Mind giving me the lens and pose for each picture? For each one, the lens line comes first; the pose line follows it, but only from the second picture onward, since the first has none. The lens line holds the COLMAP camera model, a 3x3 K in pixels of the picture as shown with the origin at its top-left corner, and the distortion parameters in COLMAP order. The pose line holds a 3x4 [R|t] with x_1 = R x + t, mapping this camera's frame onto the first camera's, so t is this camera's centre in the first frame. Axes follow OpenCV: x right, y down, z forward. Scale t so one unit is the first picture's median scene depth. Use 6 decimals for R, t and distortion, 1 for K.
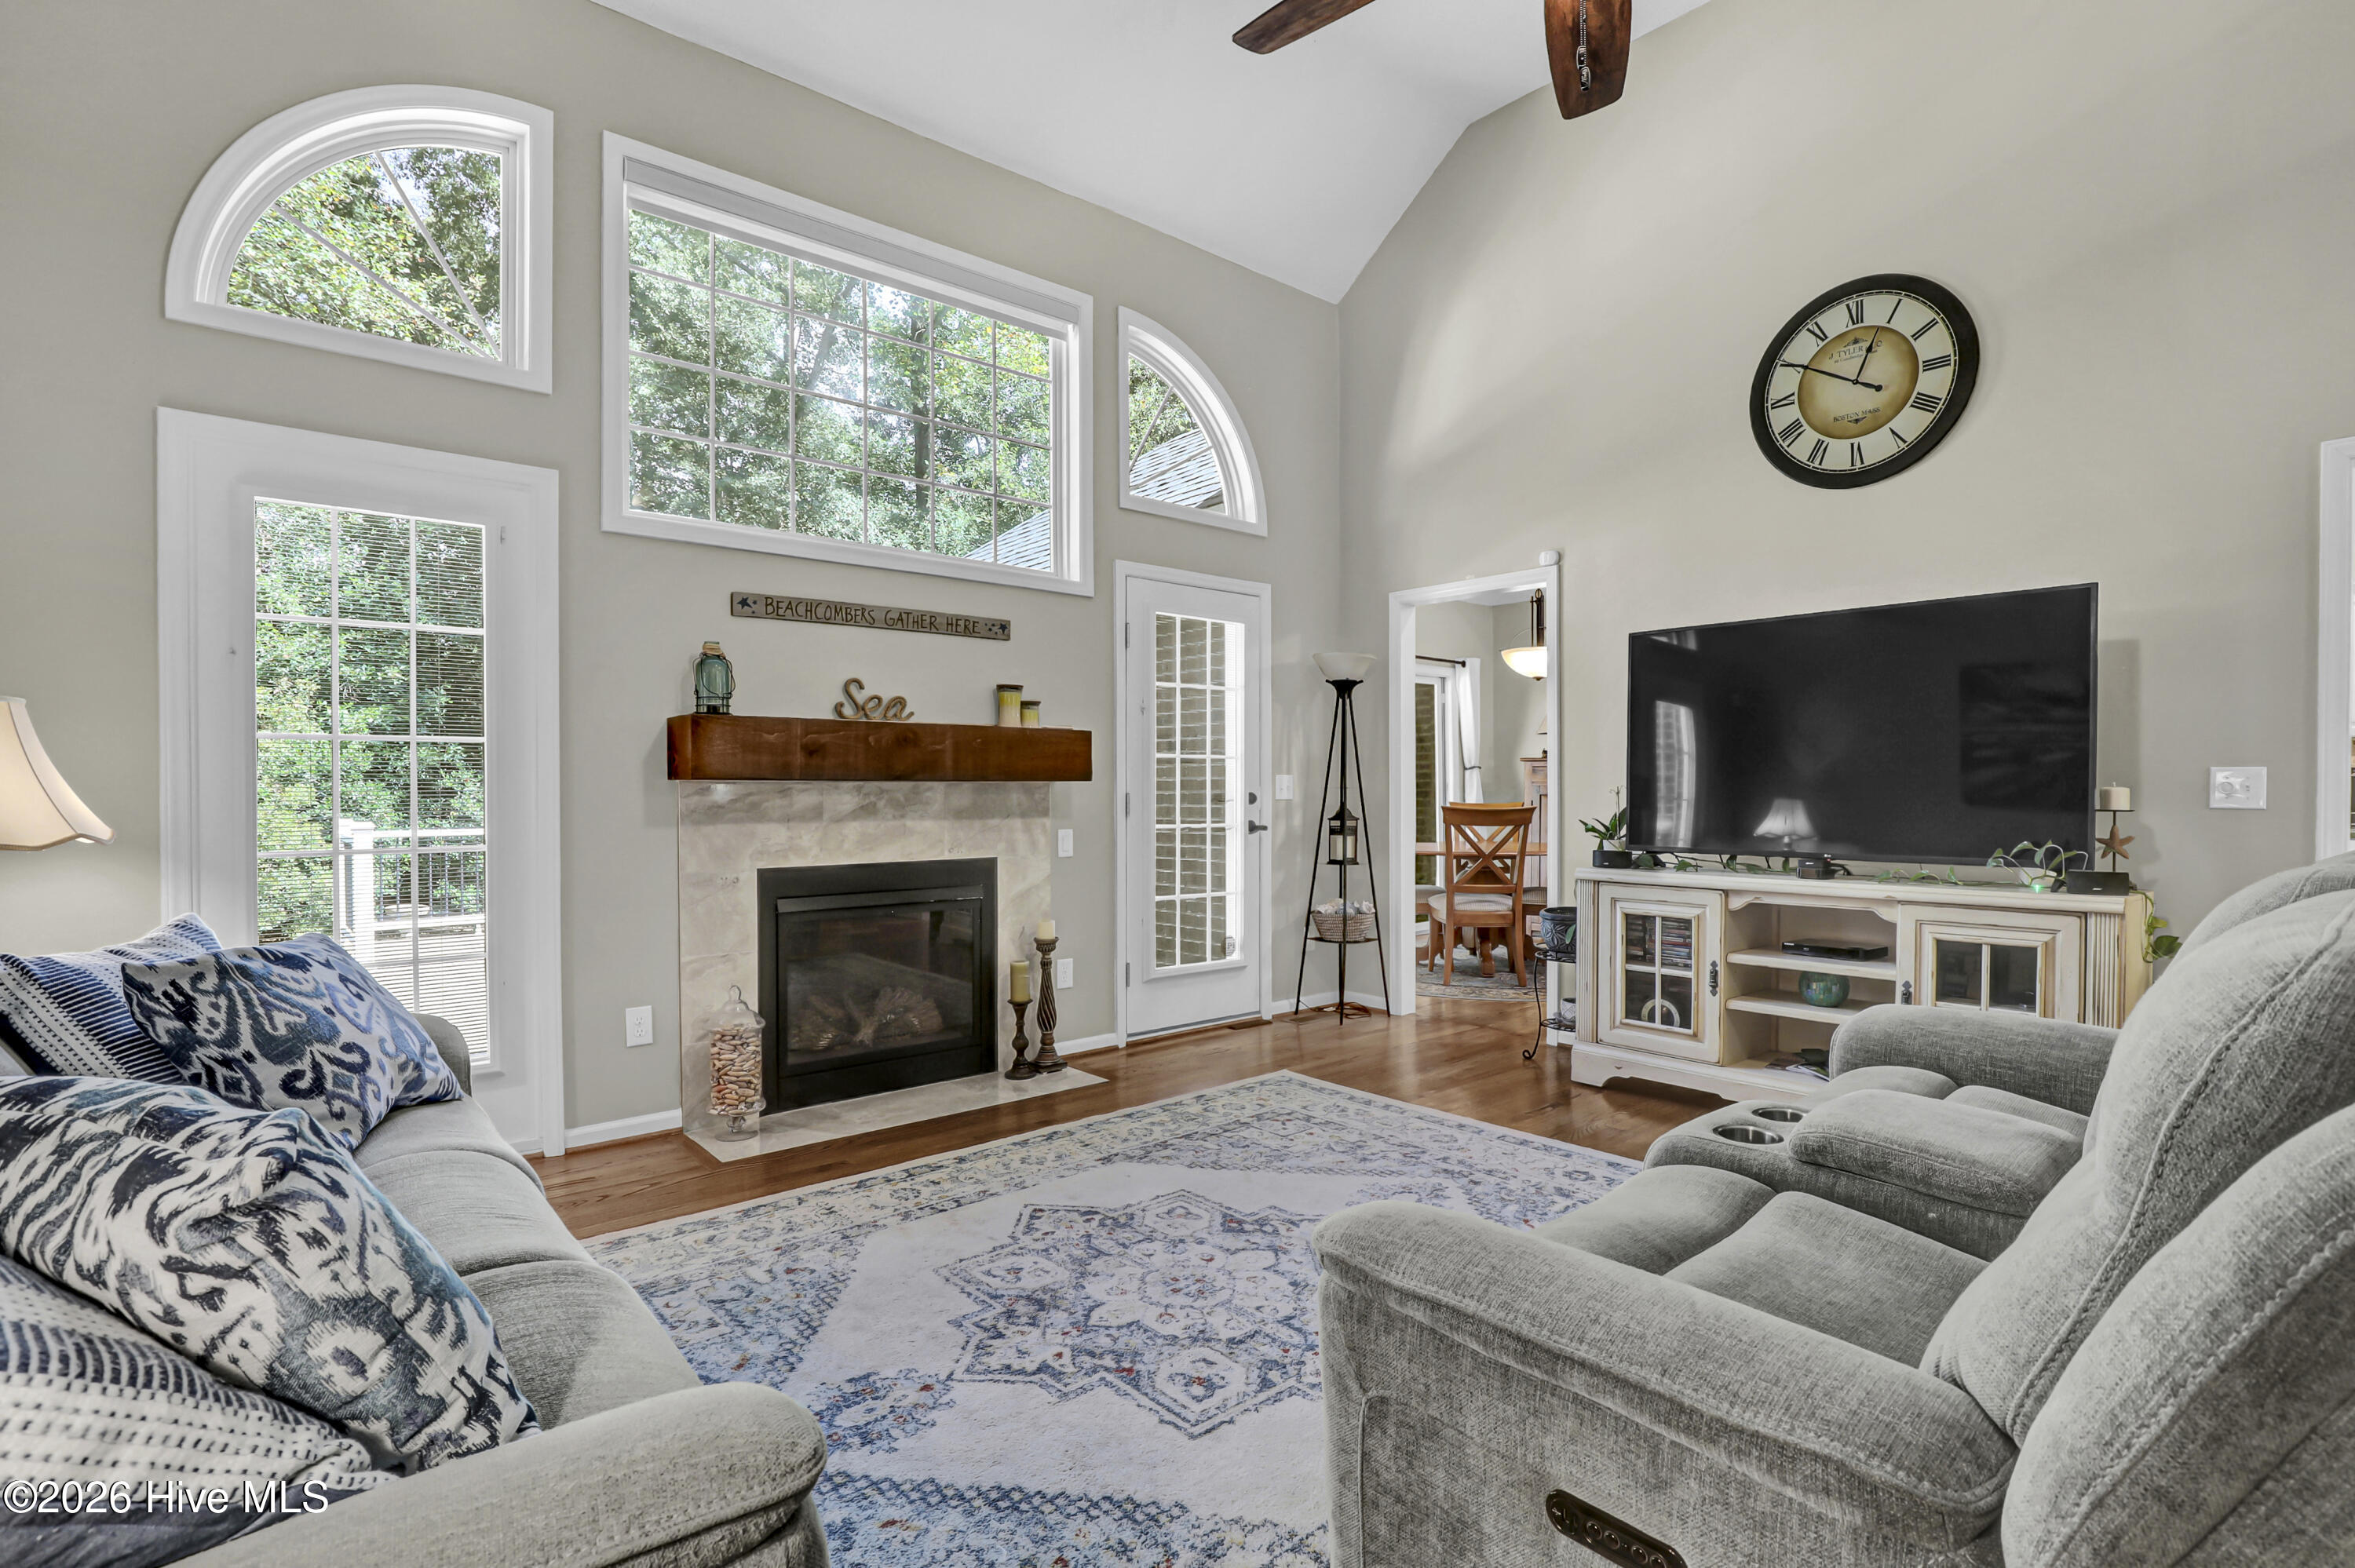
lens RADIAL K [[1108.5, 0, 1173.6], [0, 1108.5, 805.4], [0, 0, 1]] dist [-0.025824, 0.002745]
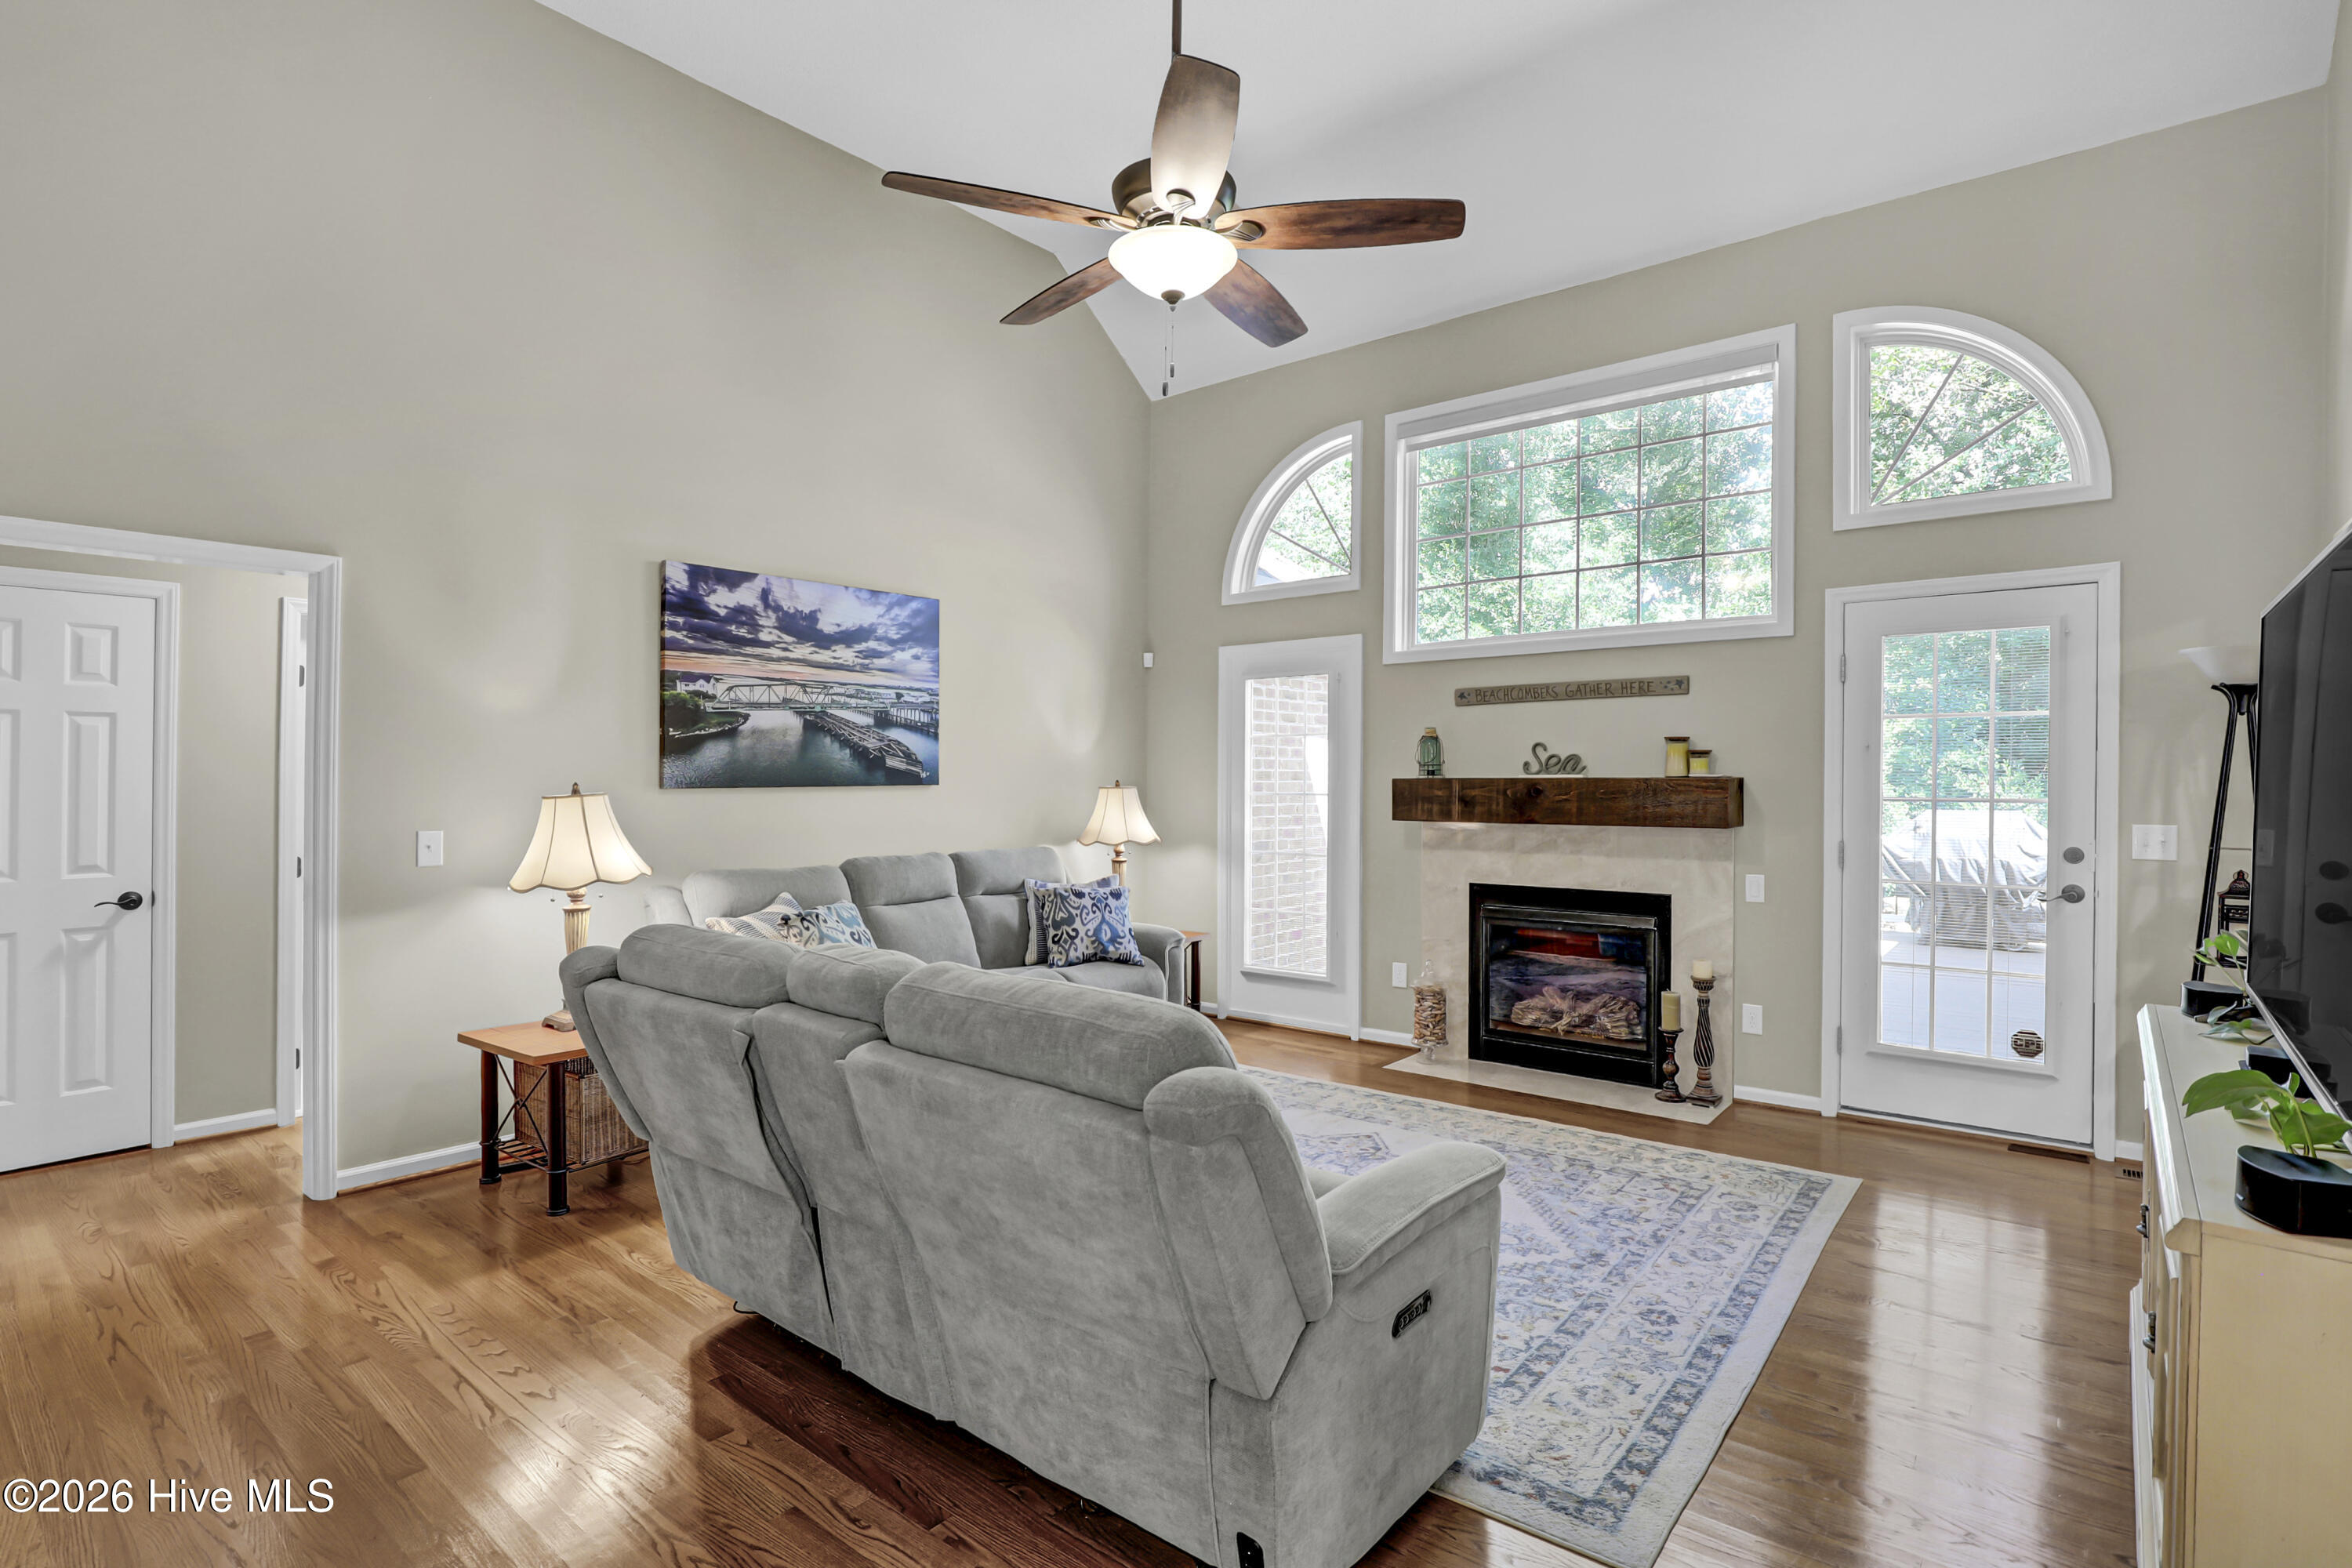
lens RADIAL K [[1107.2, 0, 1223.7], [0, 1107.2, 790.0], [0, 0, 1]] dist [-0.025824, 0.002745]
pose [[0.204110, 0.008965, -0.978907, 1.006279], [-0.014917, 0.999870, 0.006047, -0.069473], [0.978834, 0.013368, 0.204218, 0.428433]]
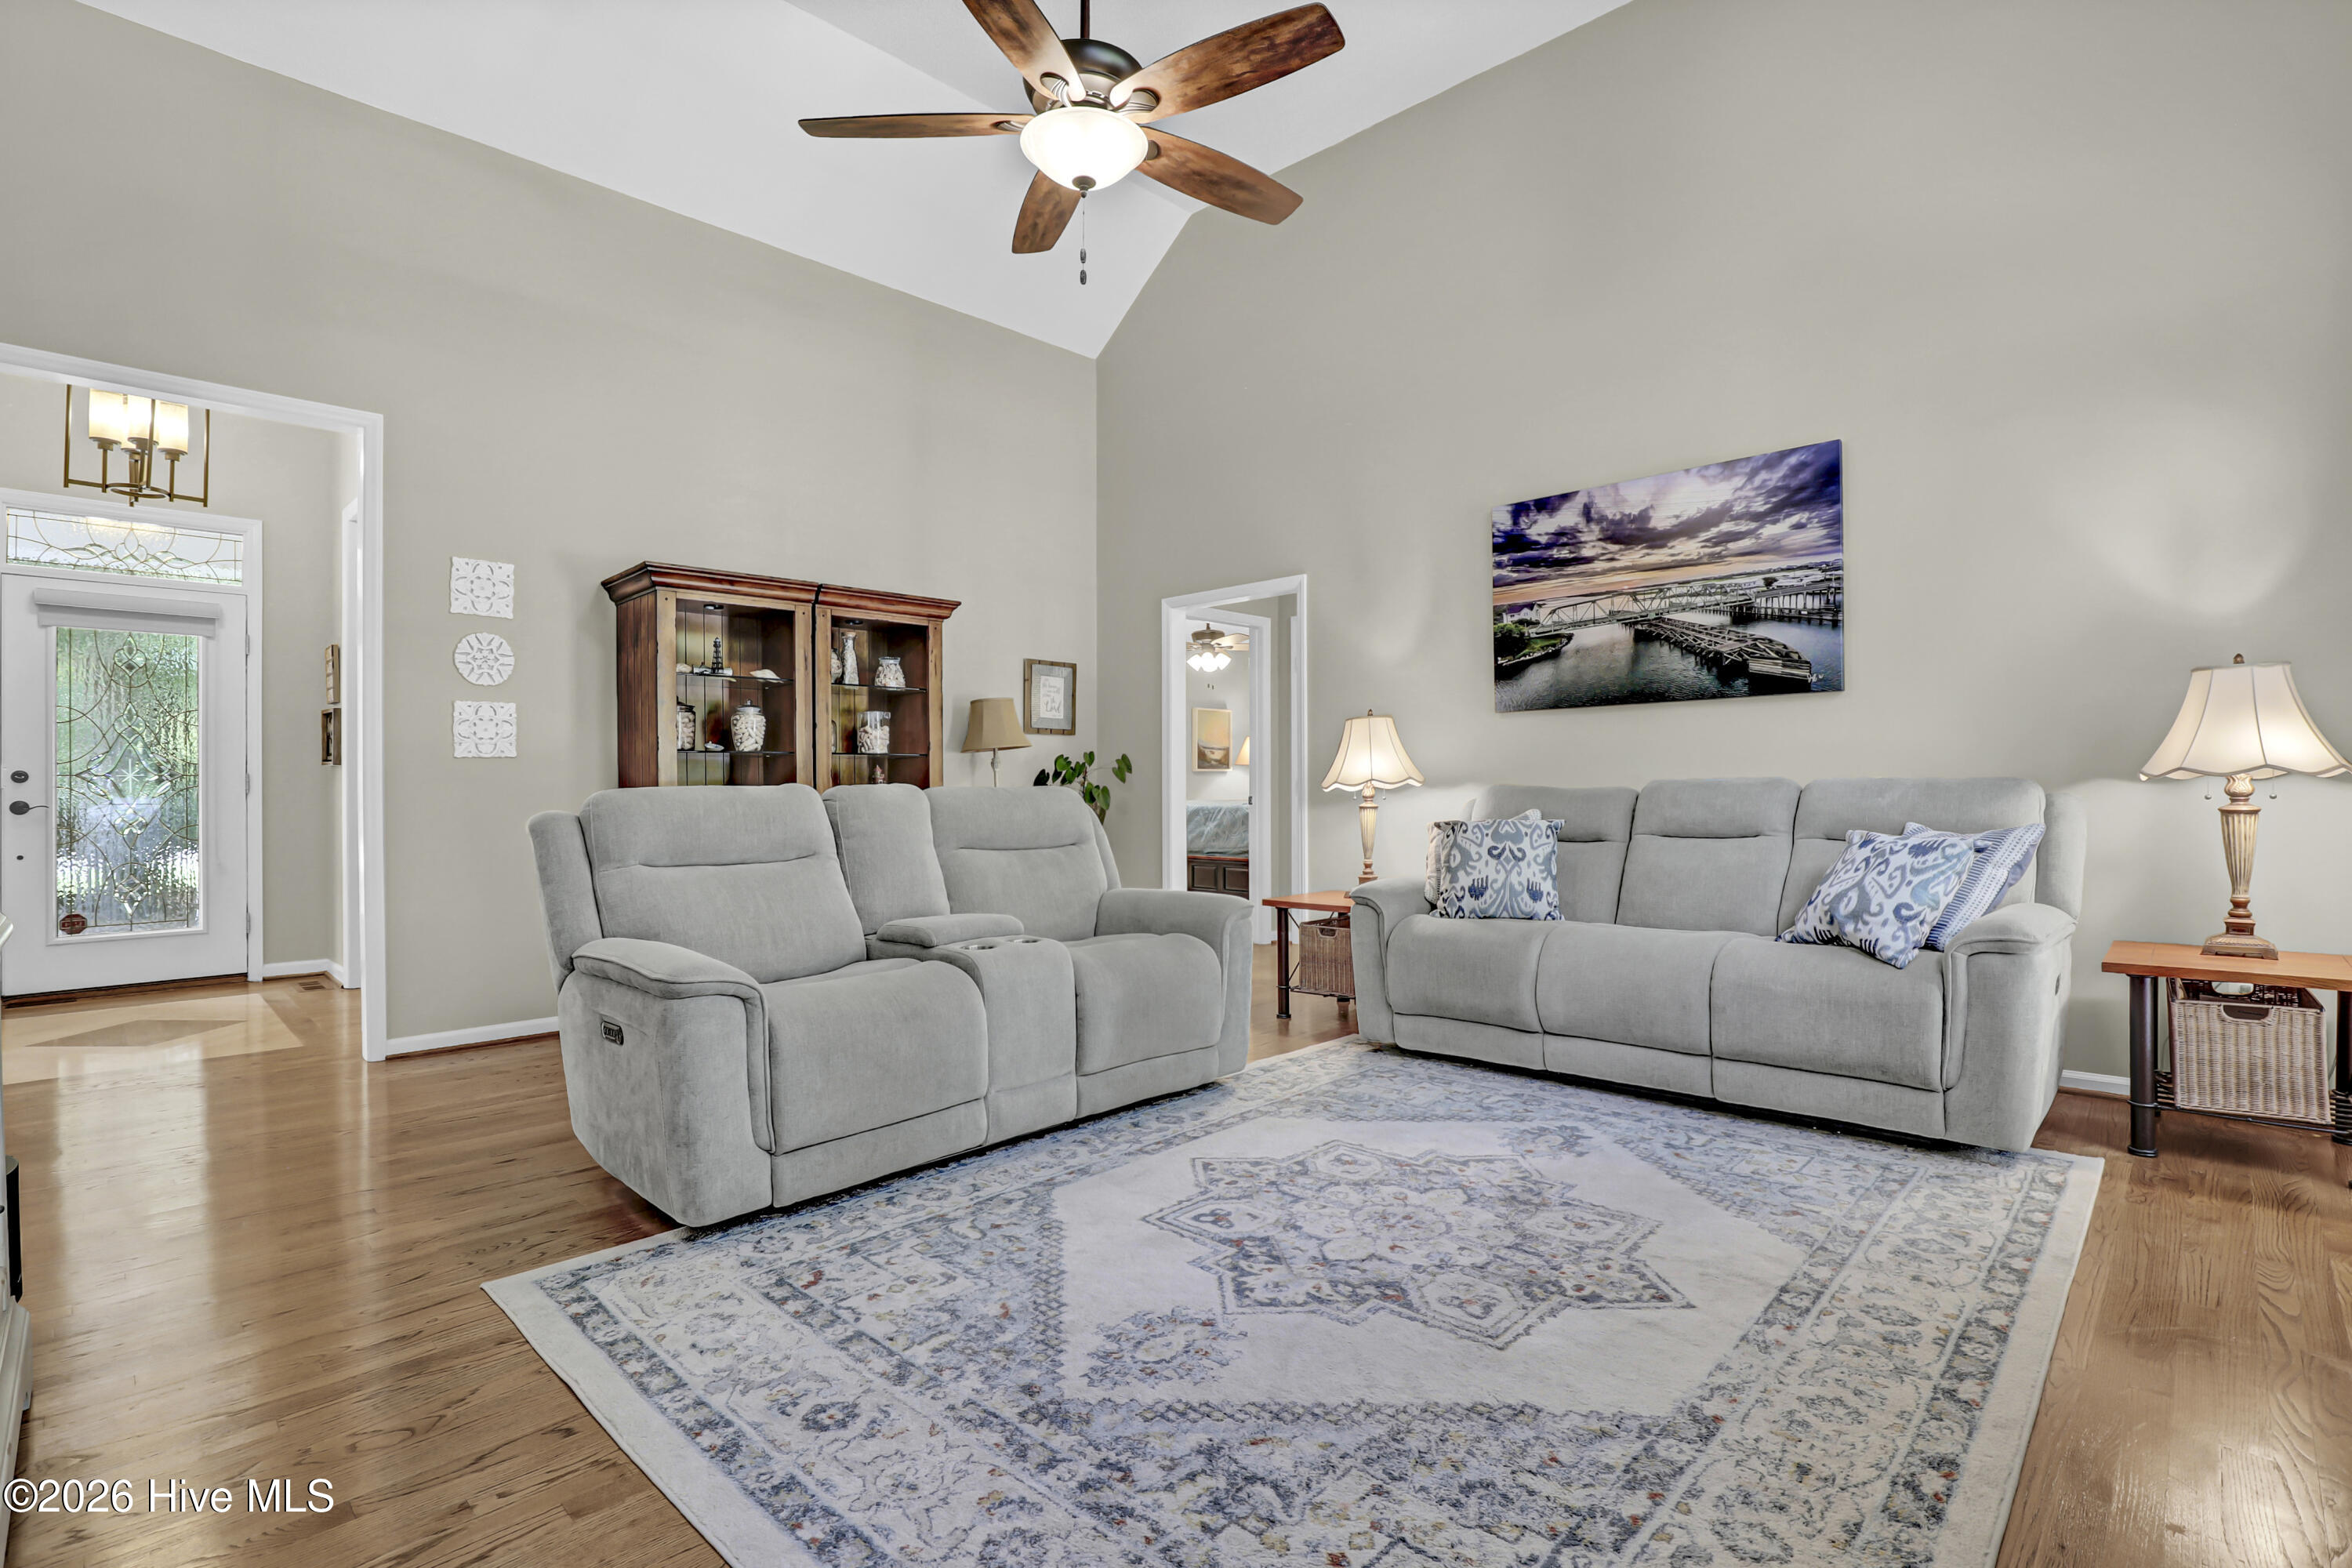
lens RADIAL K [[1107.2, 0, 1191.9], [0, 1107.2, 784.3], [0, 0, 1]] dist [-0.025824, 0.002745]
pose [[-0.993846, 0.010617, -0.110260, 0.216425], [0.009103, 0.999857, 0.014230, 0.011302], [0.110396, 0.013139, -0.993801, 1.381684]]
